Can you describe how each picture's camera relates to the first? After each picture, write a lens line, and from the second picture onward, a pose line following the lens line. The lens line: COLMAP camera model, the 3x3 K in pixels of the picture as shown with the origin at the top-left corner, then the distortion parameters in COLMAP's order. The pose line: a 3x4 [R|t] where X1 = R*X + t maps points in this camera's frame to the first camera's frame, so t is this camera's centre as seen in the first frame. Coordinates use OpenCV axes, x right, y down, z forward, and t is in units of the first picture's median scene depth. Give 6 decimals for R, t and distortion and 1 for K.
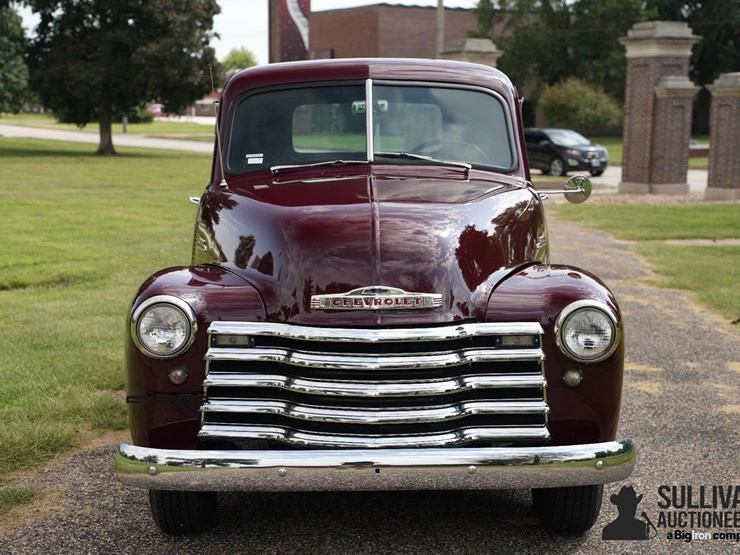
lens RADIAL K [[1394.3, 0, 366.1], [0, 1394.3, 277.1], [0, 0, 1]] dist [0.432452, 0.000000]
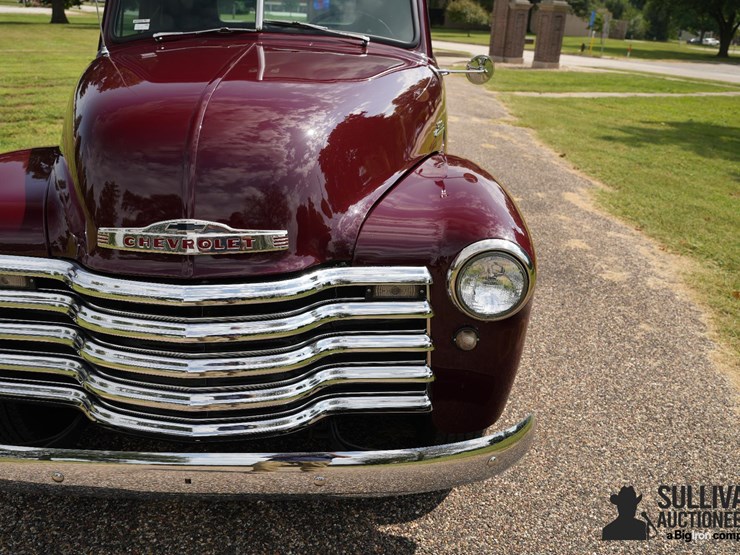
lens RADIAL K [[673.1, 0, 373.0], [0, 673.1, 277.5], [0, 0, 1]] dist [-0.094453, 0.065208]
pose [[0.999173, 0.027389, 0.030054, 0.067120], [-0.034262, 0.965131, 0.259515, -0.040615], [-0.021898, -0.260330, 0.965271, 0.525079]]
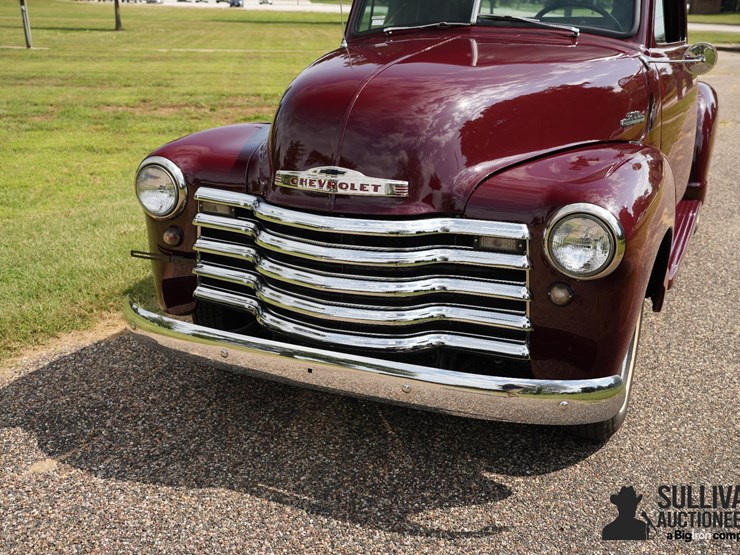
lens RADIAL K [[810.2, 0, 366.6], [0, 810.2, 276.8], [0, 0, 1]] dist [0.015715, 0.000000]
pose [[0.905213, 0.136699, -0.402371, 0.184614], [-0.049800, 0.974449, 0.219018, -0.029802], [0.422030, -0.178220, 0.888892, 0.419019]]
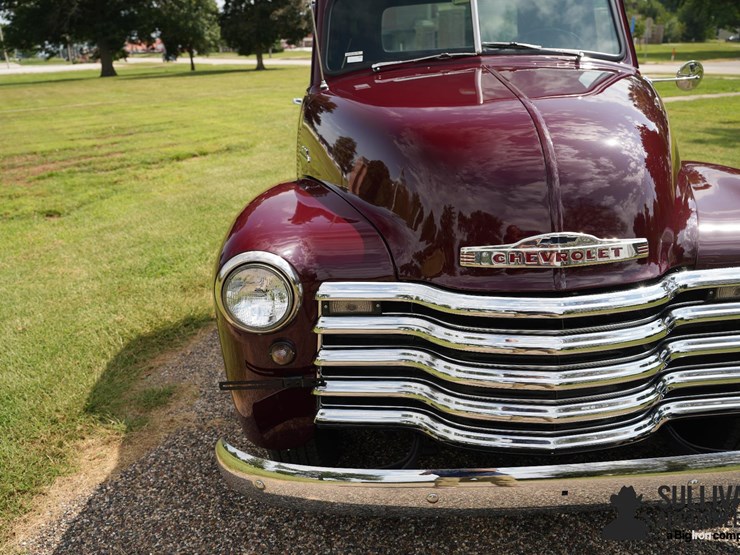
lens RADIAL K [[673.1, 0, 370.4], [0, 673.1, 277.1], [0, 0, 1]] dist [-0.094453, 0.065208]
pose [[0.998326, -0.039560, -0.042192, -0.054756], [0.047936, 0.974124, 0.220874, -0.037604], [0.032362, -0.222527, 0.974389, 0.519506]]
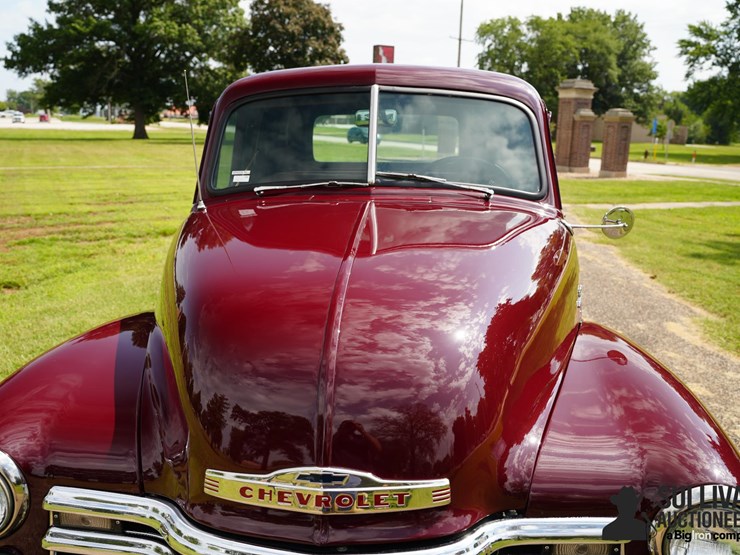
lens RADIAL K [[673.1, 0, 372.5], [0, 673.1, 274.3], [0, 0, 1]] dist [-0.094453, 0.065208]
pose [[0.997393, 0.030482, -0.065408, 0.030519], [-0.023393, 0.994034, 0.106534, -0.070055], [0.068265, -0.104726, 0.992155, 0.588293]]
